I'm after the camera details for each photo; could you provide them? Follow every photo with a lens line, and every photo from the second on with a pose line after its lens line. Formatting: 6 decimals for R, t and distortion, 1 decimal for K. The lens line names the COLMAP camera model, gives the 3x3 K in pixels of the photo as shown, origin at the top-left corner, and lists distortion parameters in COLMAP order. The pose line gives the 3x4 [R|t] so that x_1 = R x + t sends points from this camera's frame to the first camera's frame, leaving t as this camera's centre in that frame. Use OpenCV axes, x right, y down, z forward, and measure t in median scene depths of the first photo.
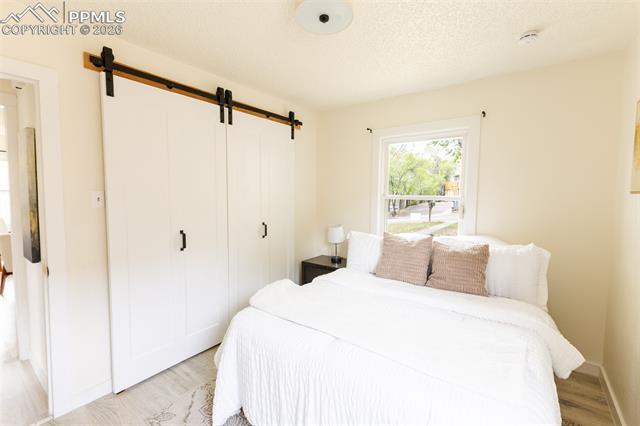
lens RADIAL K [[274.9, 0, 320.4], [0, 274.9, 212.0], [0, 0, 1]] dist [0.003831, 0.000255]
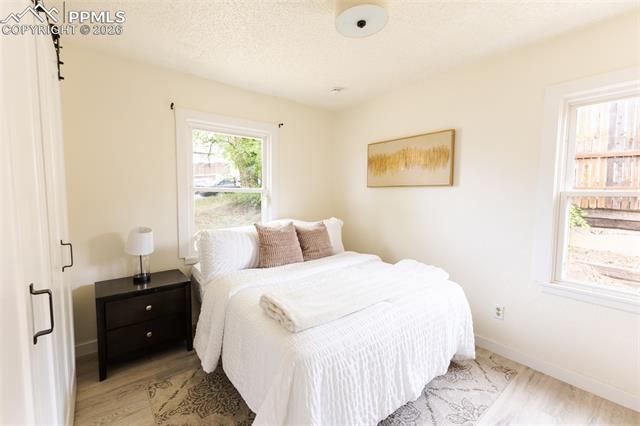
lens RADIAL K [[274.9, 0, 320.4], [0, 274.9, 212.0], [0, 0, 1]] dist [0.003831, 0.000255]
pose [[0.270483, -0.079452, 0.959441, -0.759790], [0.052328, 0.996329, 0.067755, -0.031741], [-0.961302, 0.031879, 0.273647, 0.570660]]
